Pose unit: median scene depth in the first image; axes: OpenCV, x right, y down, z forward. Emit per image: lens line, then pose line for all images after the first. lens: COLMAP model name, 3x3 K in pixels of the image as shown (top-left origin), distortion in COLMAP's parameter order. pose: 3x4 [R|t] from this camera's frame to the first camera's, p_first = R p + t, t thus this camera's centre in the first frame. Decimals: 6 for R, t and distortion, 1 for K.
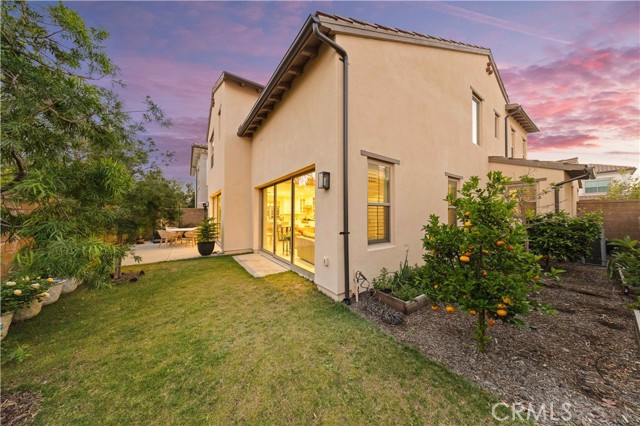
lens RADIAL K [[191.2, 0, 320.2], [0, 191.2, 213.9], [0, 0, 1]] dist [-0.000597, -0.000121]
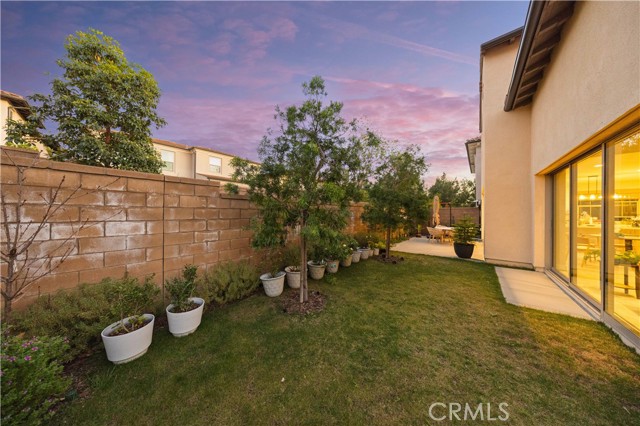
lens RADIAL K [[185.8, 0, 320.0], [0, 185.8, 213.0], [0, 0, 1]] dist [-0.007715, -0.000049]
pose [[0.267498, 0.000355, -0.963558, 0.170745], [-0.001405, 0.999999, -0.000021, -0.001041], [0.963557, 0.001359, 0.267498, 0.178661]]
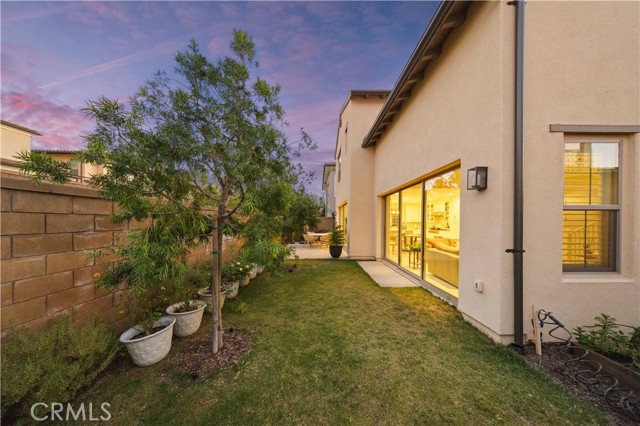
lens RADIAL K [[189.0, 0, 320.8], [0, 189.0, 224.2], [0, 0, 1]] dist [-0.007575, -0.000084]
pose [[0.824537, 0.009190, -0.565733, -0.060871], [-0.001812, 0.999906, 0.013602, -0.003219], [0.565805, -0.010190, 0.824476, 0.030660]]
